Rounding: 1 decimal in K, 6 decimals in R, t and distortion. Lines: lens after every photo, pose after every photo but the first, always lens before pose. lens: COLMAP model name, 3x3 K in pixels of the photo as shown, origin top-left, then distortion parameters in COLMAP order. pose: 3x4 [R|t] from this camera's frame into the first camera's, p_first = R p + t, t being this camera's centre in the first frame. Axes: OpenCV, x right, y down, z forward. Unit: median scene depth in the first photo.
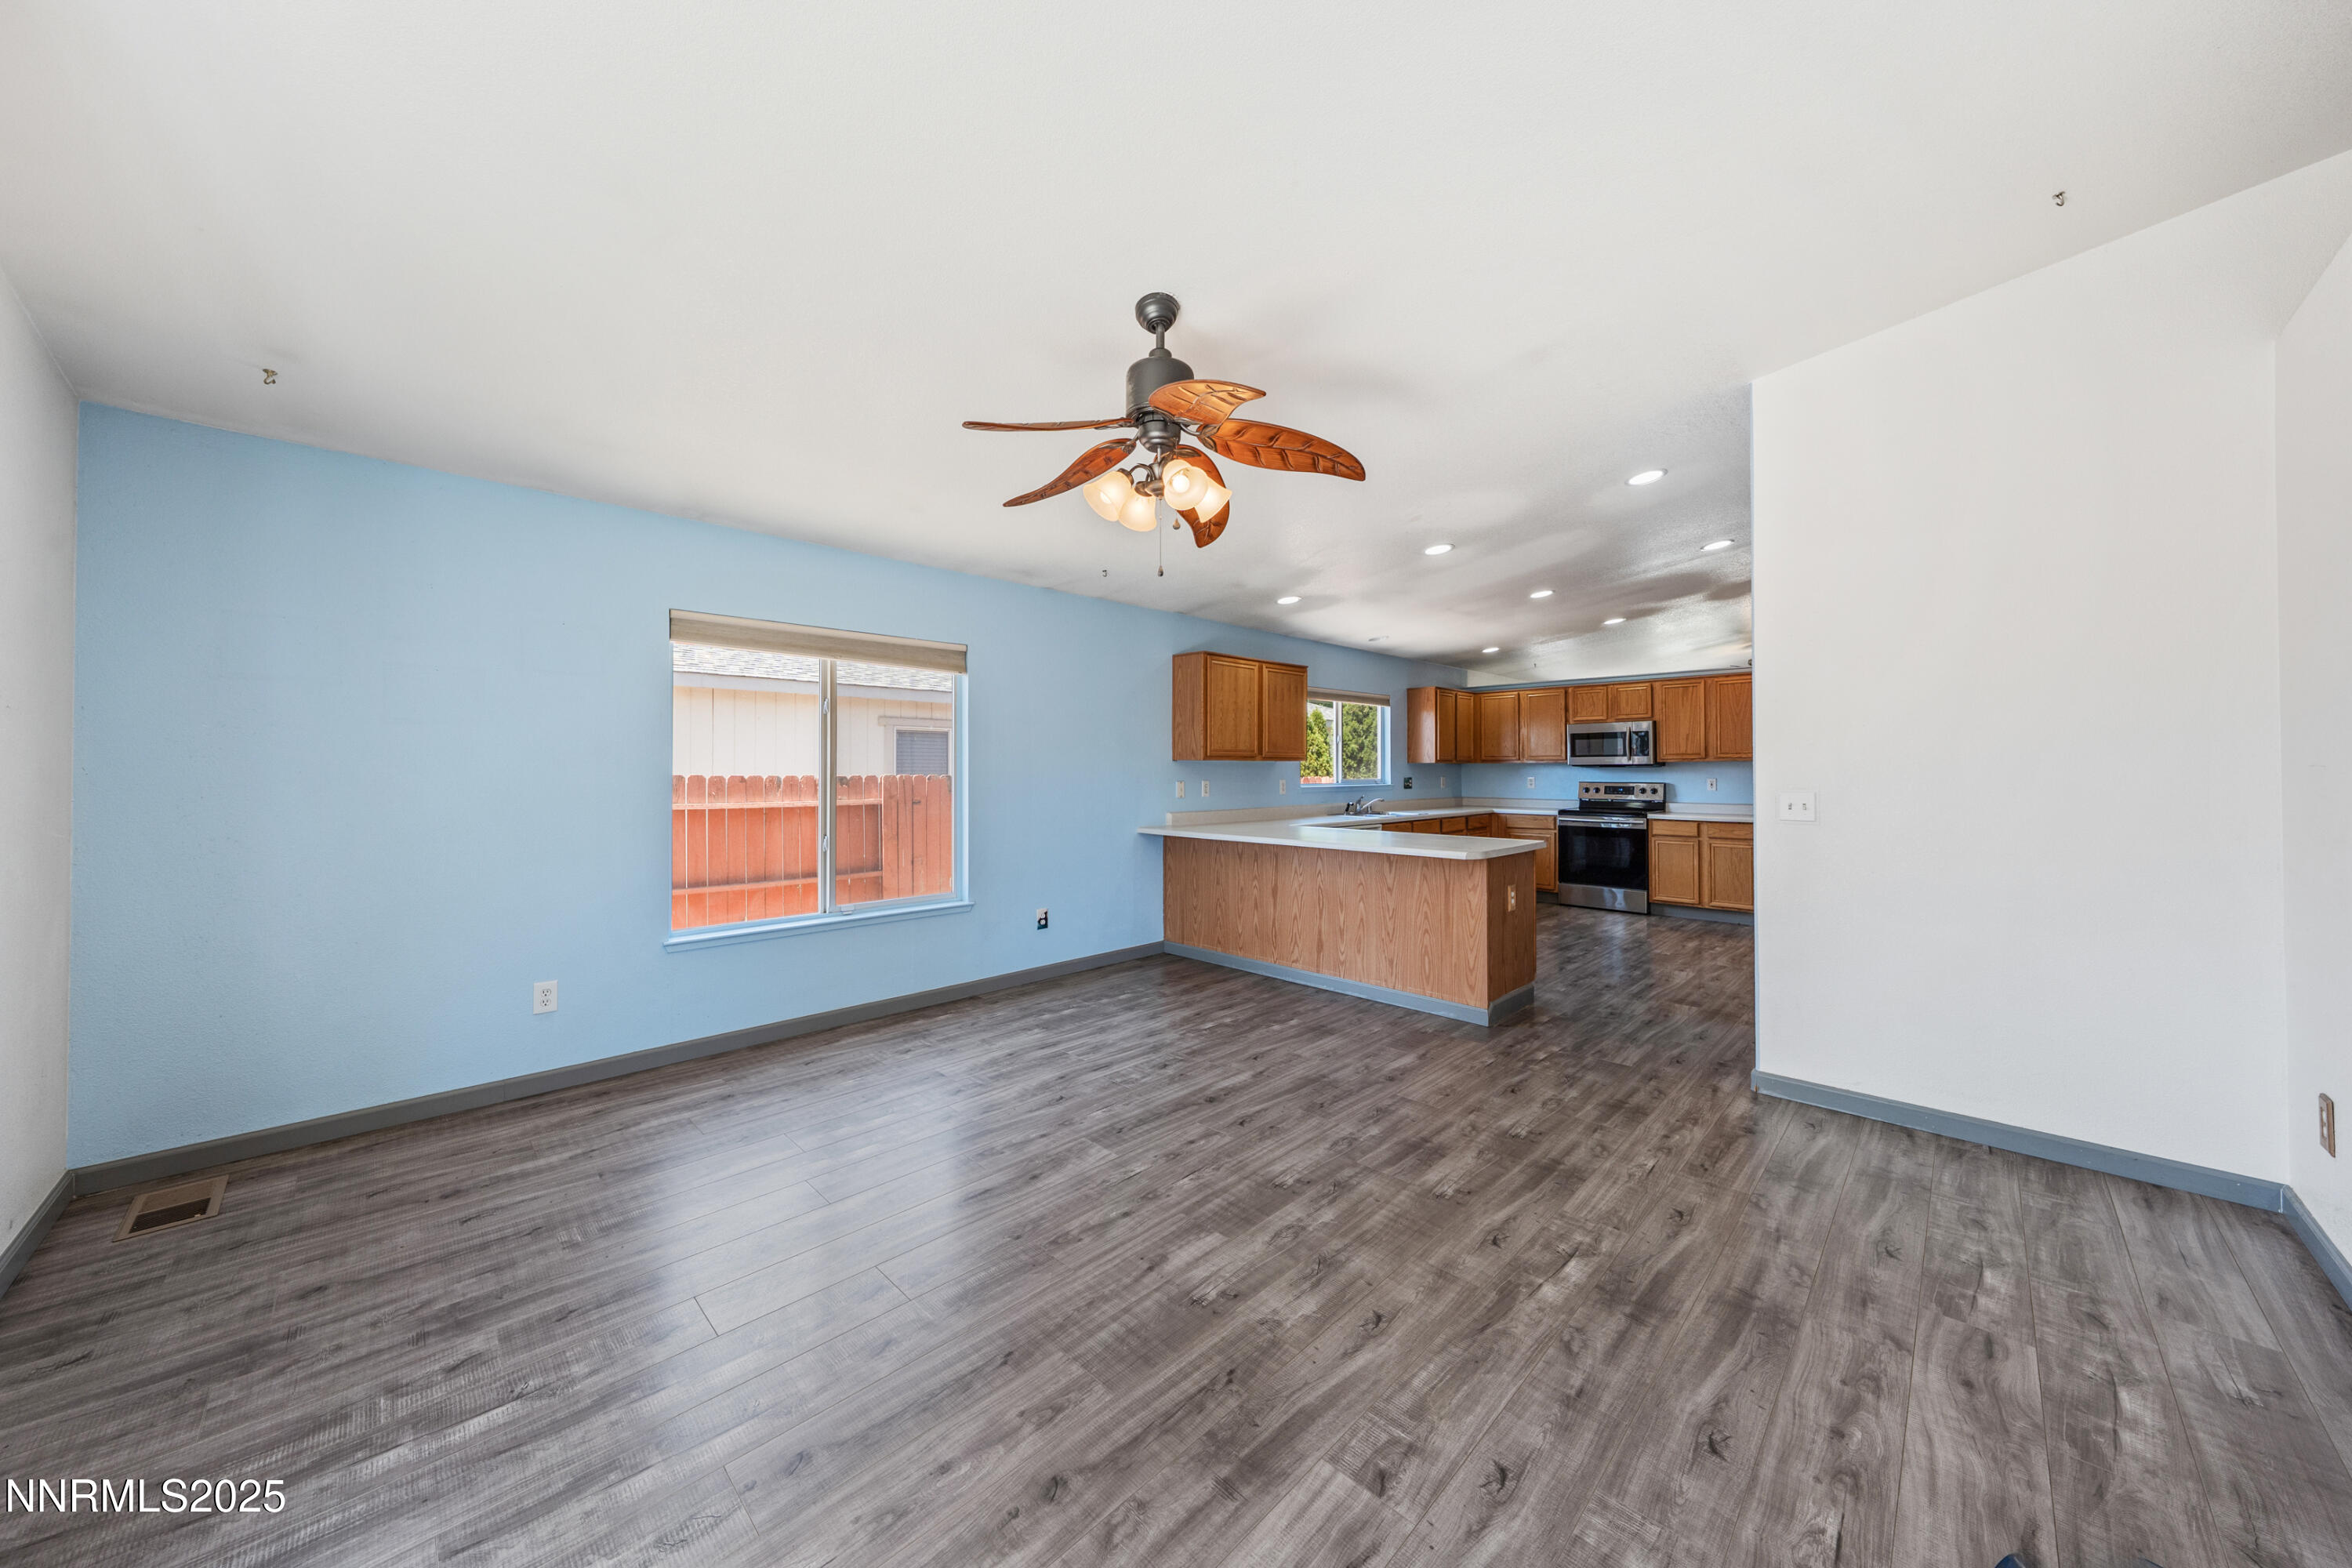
lens RADIAL K [[806.2, 0, 1172.9], [0, 806.2, 766.2], [0, 0, 1]] dist [0.000371, 0.000025]
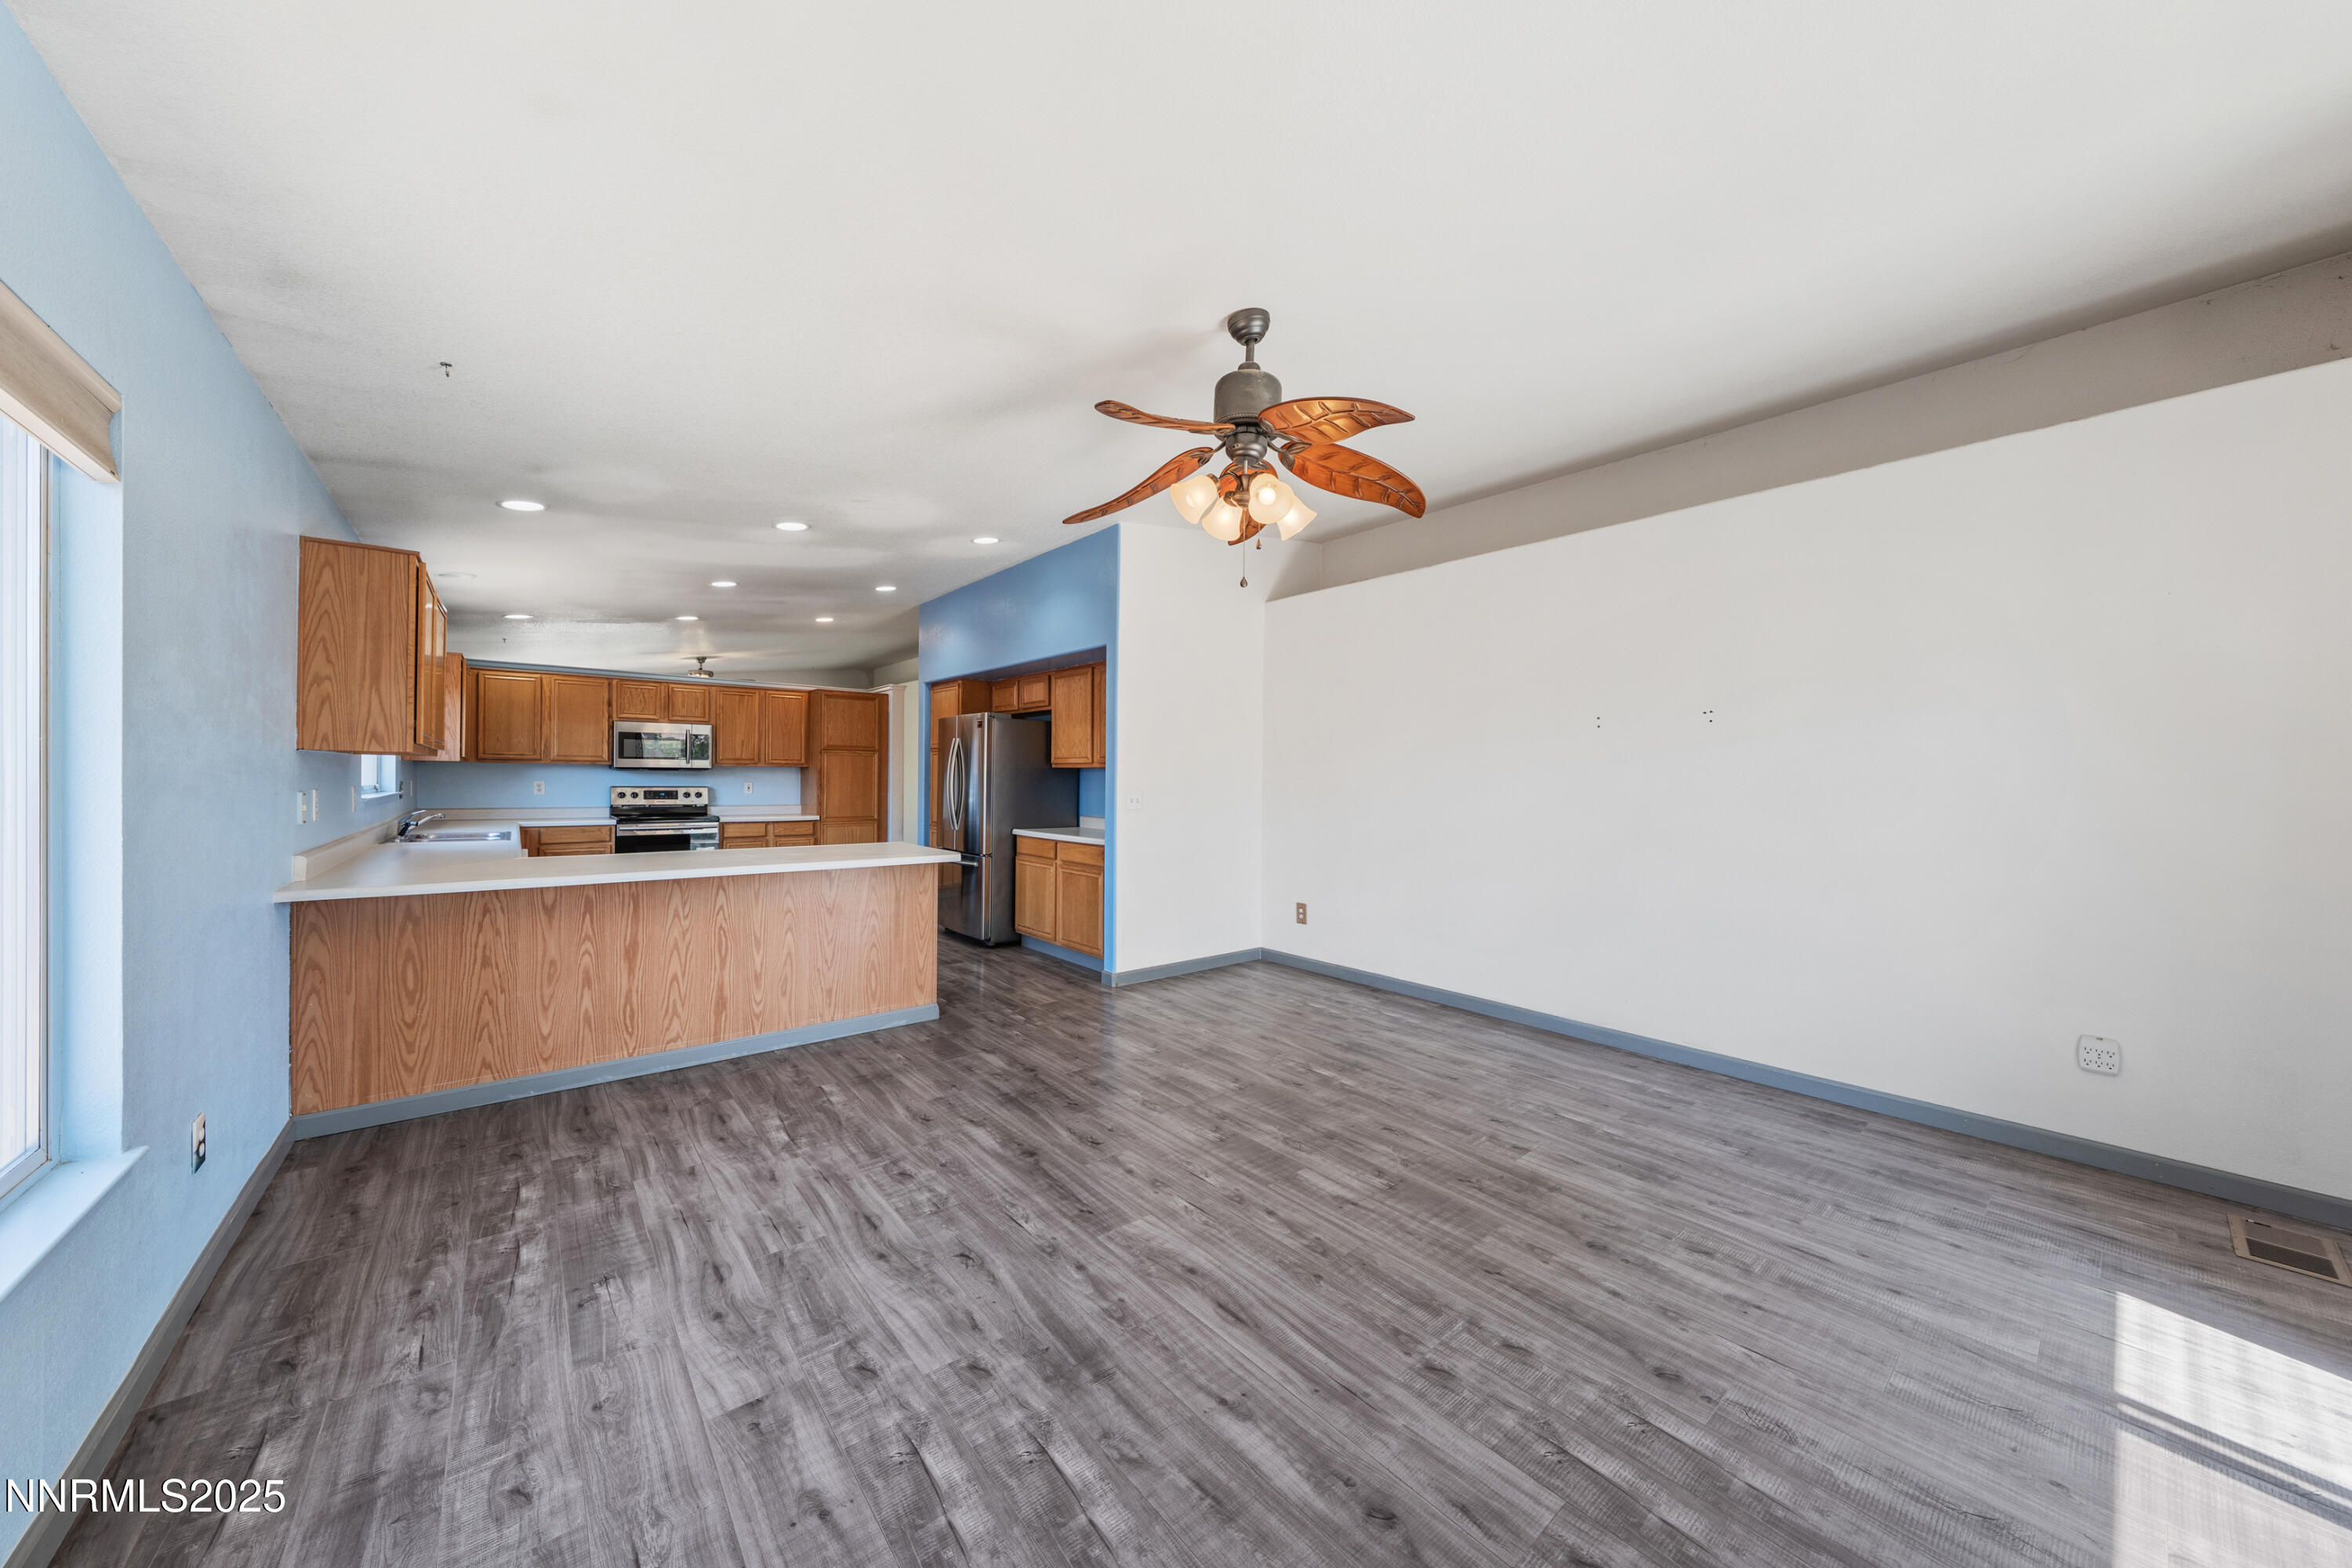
lens RADIAL K [[799.1, 0, 1176.0], [0, 799.1, 784.0], [0, 0, 1]] dist [0.000009, -0.000068]
pose [[0.091980, -0.005157, 0.995748, -0.640646], [-0.014622, 0.999872, 0.006529, 0.004209], [-0.995654, -0.015160, 0.091892, 0.616363]]
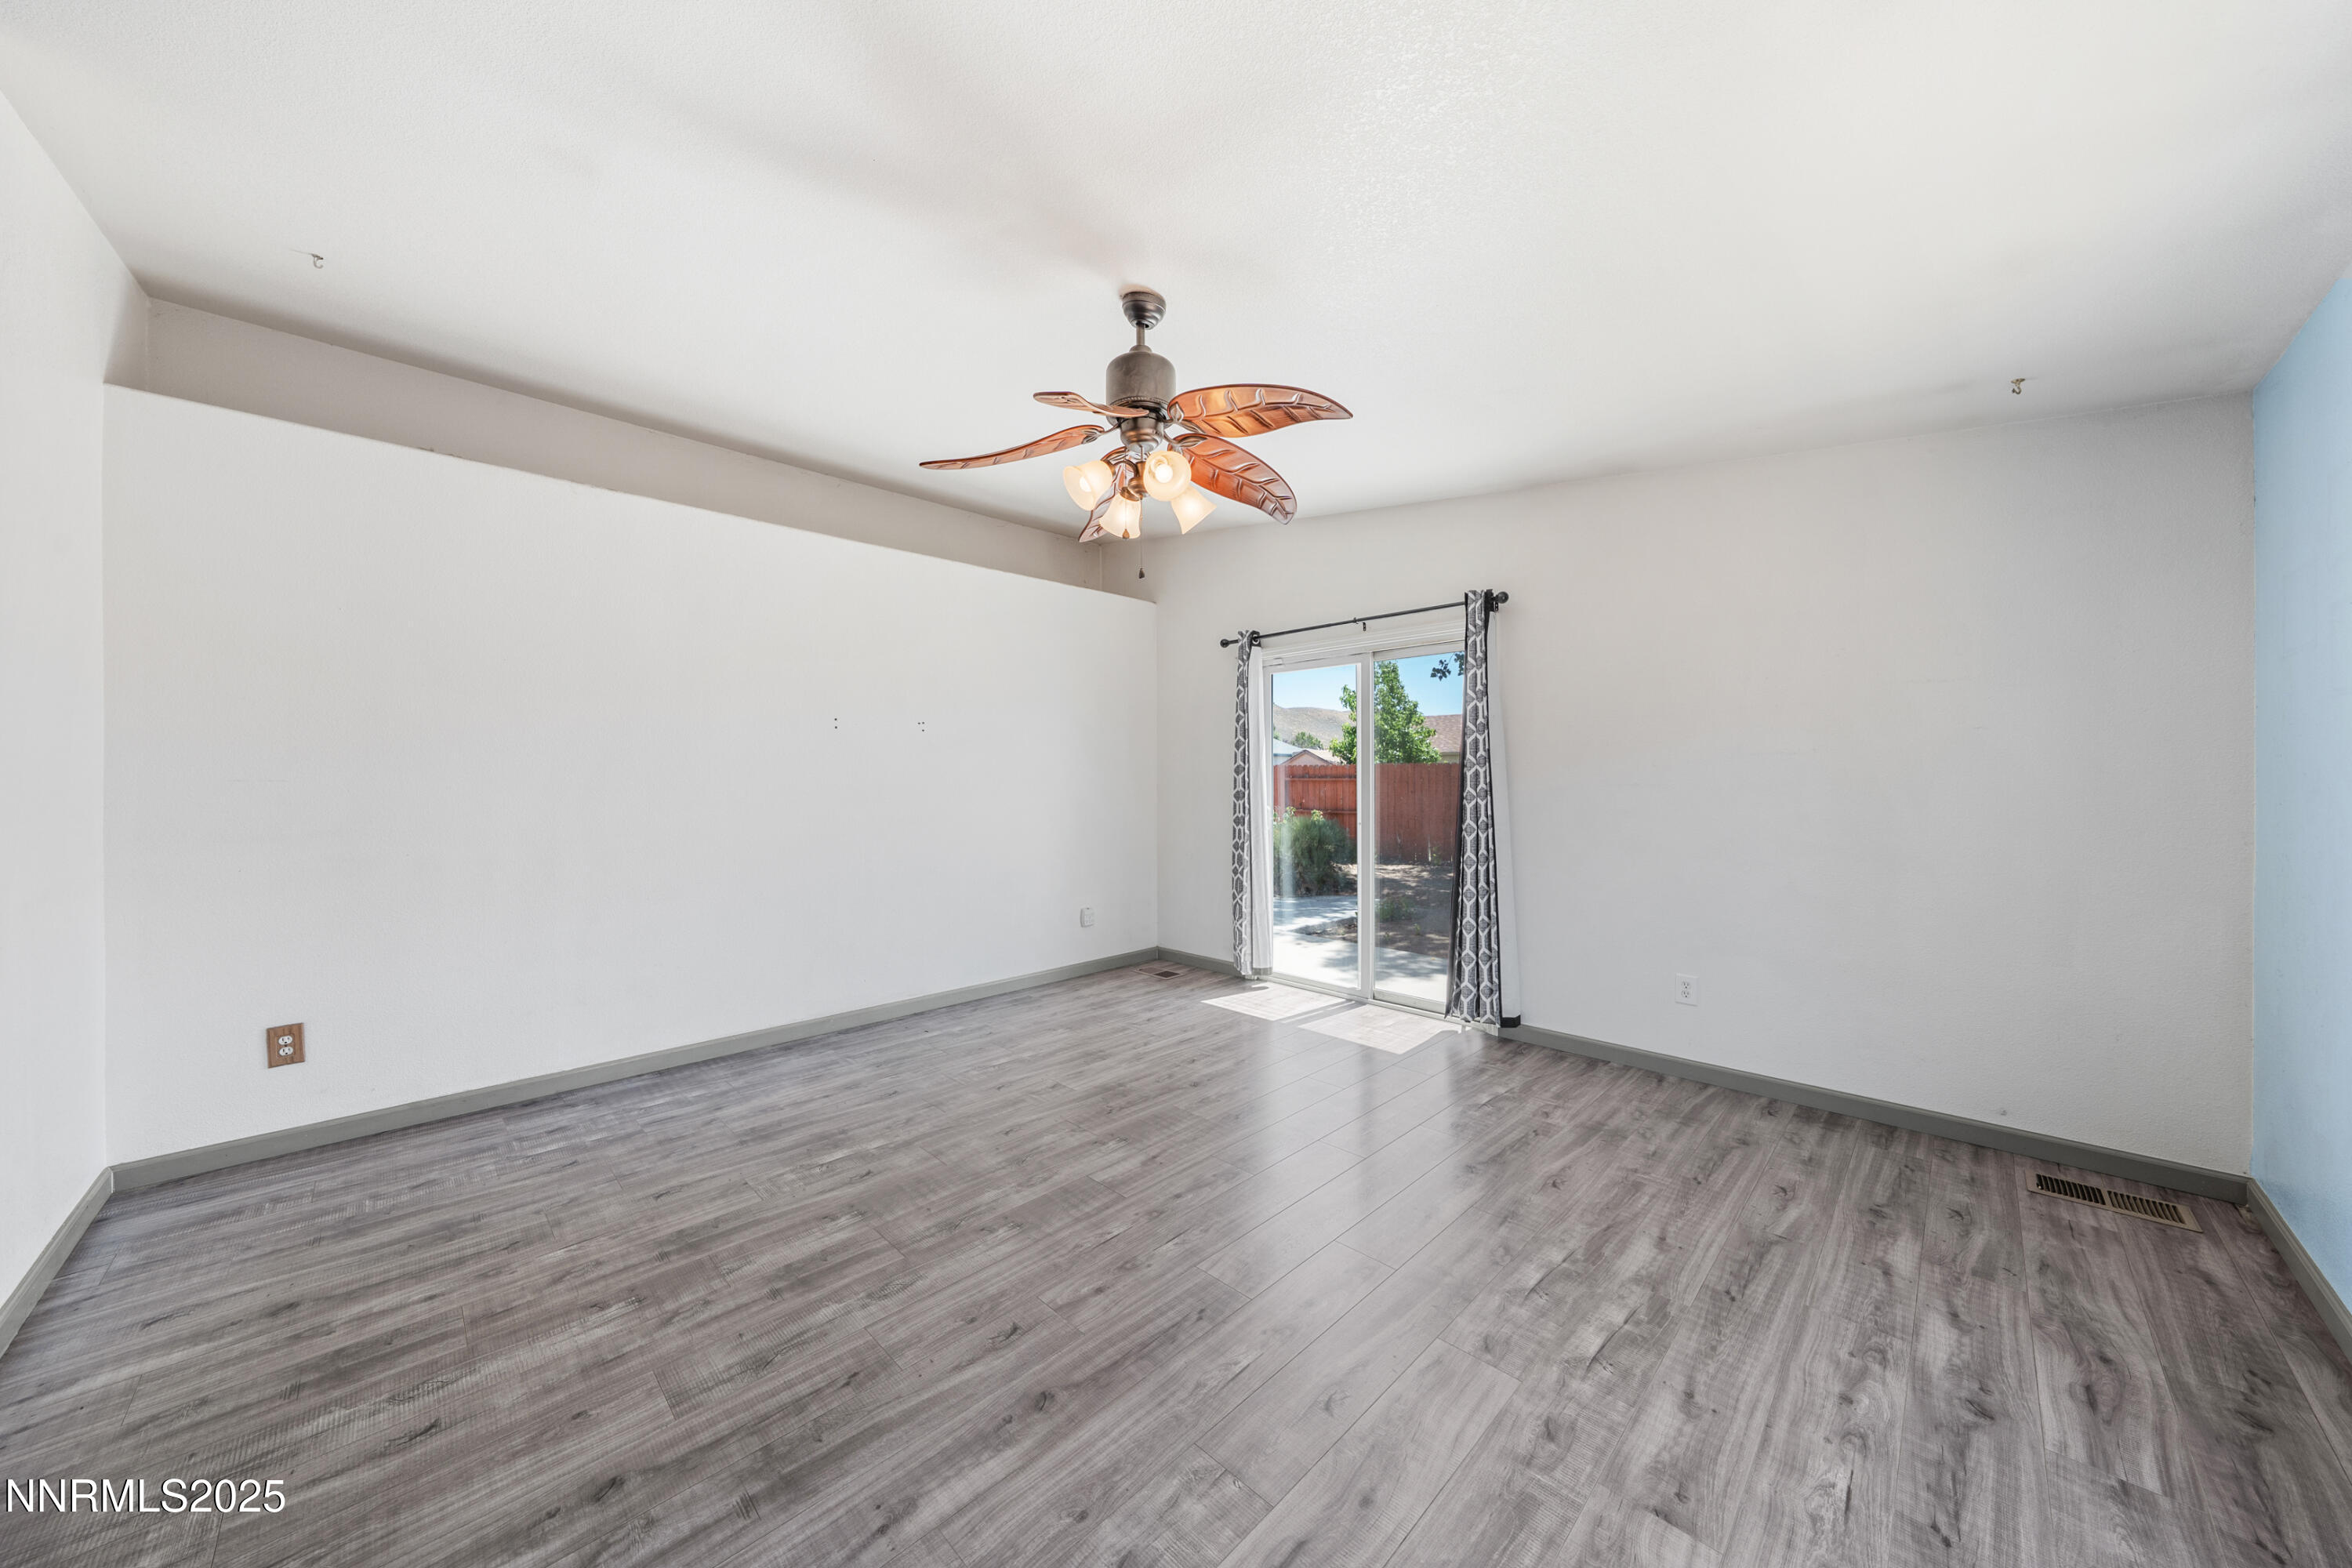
lens RADIAL K [[799.4, 0, 1168.4], [0, 799.4, 783.1], [0, 0, 1]] dist [-0.000258, 0.000258]
pose [[-0.999971, 0.005576, 0.005224, -0.032397], [0.005575, 0.999984, -0.000240, 0.006439], [-0.005226, -0.000211, -0.999986, 1.224293]]
